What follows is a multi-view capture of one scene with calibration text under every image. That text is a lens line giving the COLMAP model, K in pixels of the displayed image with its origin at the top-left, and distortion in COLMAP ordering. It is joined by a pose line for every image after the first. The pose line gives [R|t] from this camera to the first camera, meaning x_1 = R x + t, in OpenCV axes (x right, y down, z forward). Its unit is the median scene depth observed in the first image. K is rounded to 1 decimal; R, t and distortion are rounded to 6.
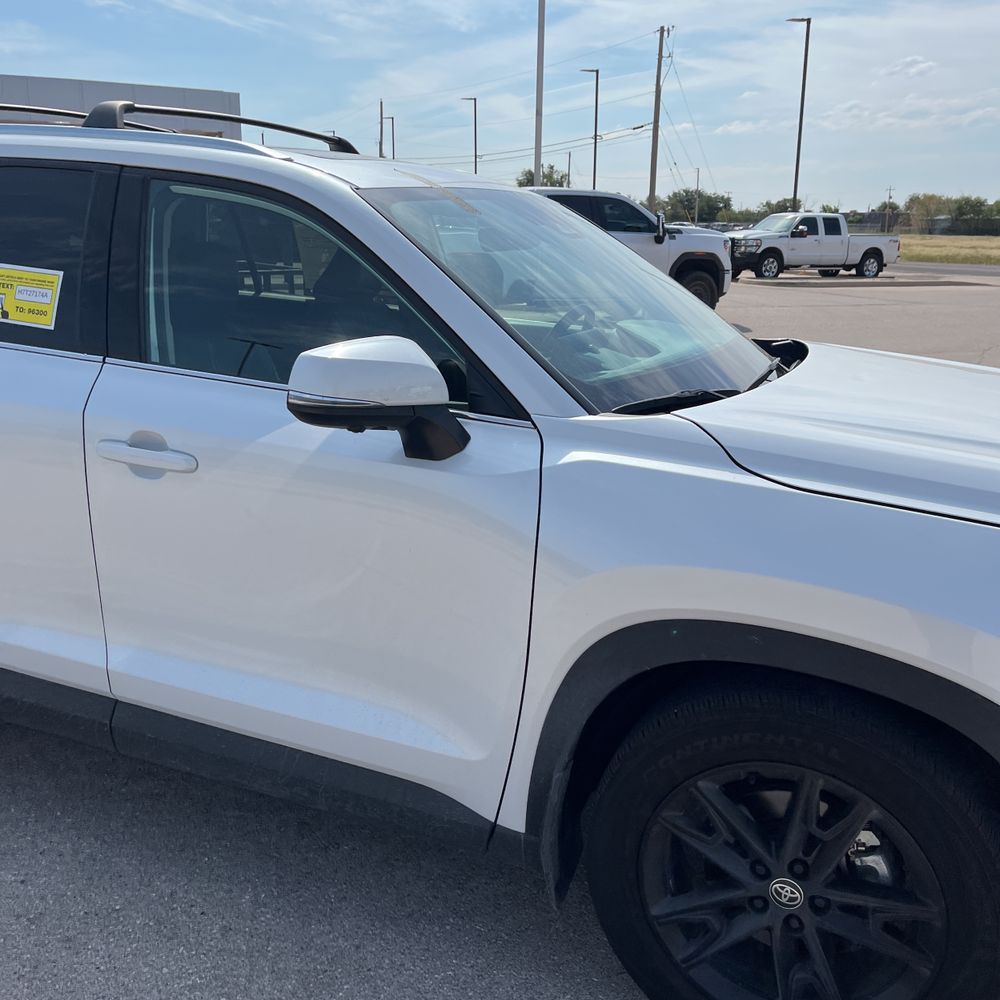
lens RADIAL K [[1012.3, 0, 496.8], [0, 1012.3, 498.1], [0, 0, 1]] dist [0.022270, 0.000000]
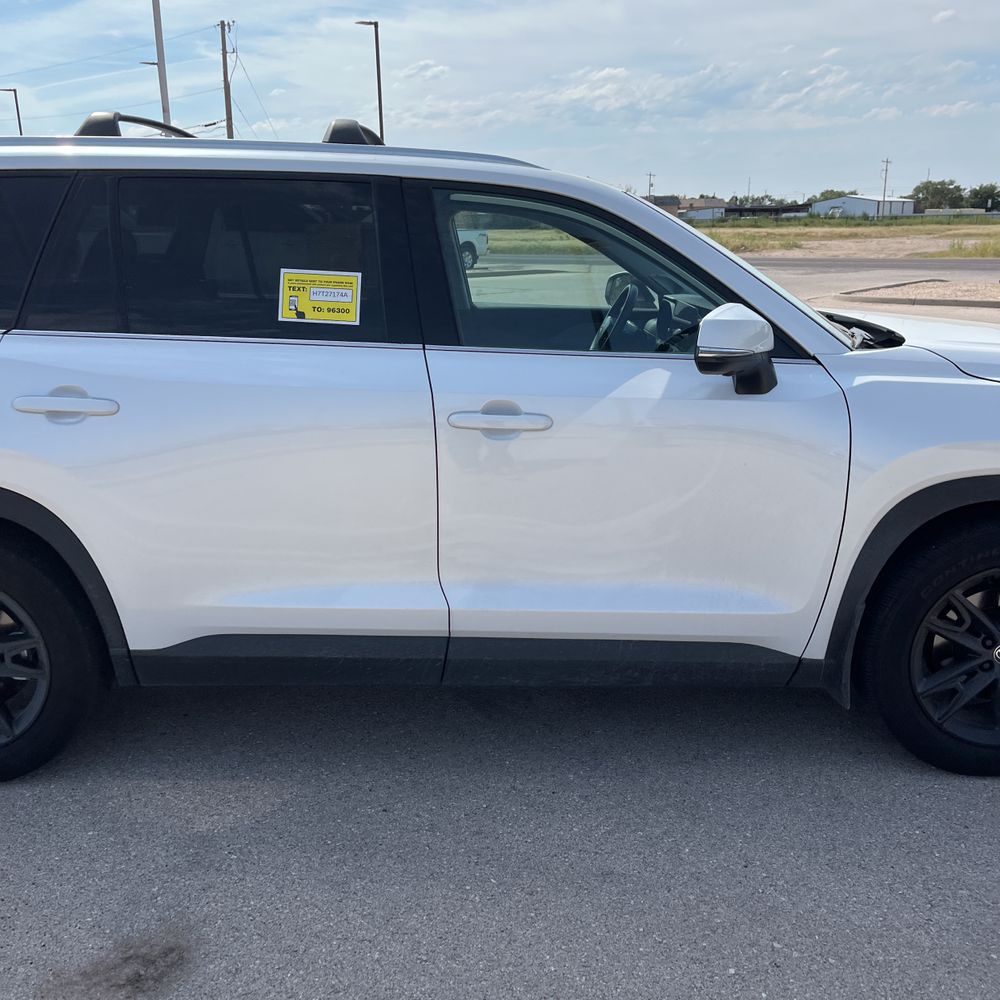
lens RADIAL K [[1012.3, 0, 488.6], [0, 1012.3, 527.4], [0, 0, 1]] dist [0.022270, 0.000000]
pose [[0.913580, -0.139493, 0.381986, -0.747132], [0.128875, 0.990223, 0.053382, 0.014838], [-0.385698, 0.000460, 0.922625, -0.089695]]
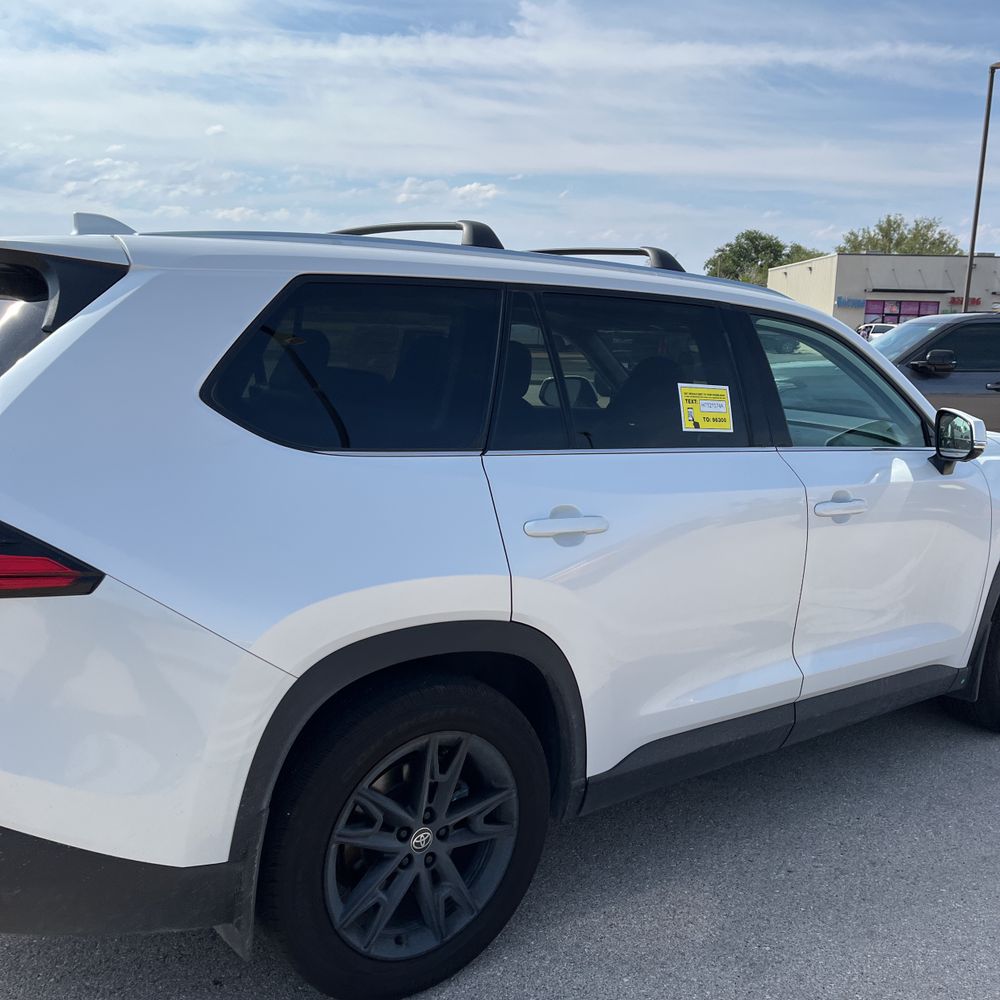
lens RADIAL K [[1012.3, 0, 475.6], [0, 1012.3, 509.3], [0, 0, 1]] dist [0.022270, 0.000000]
pose [[0.495483, -0.161310, 0.853508, -1.631039], [0.203922, 0.976745, 0.066220, -0.214409], [-0.844342, 0.141238, 0.516855, 0.617829]]
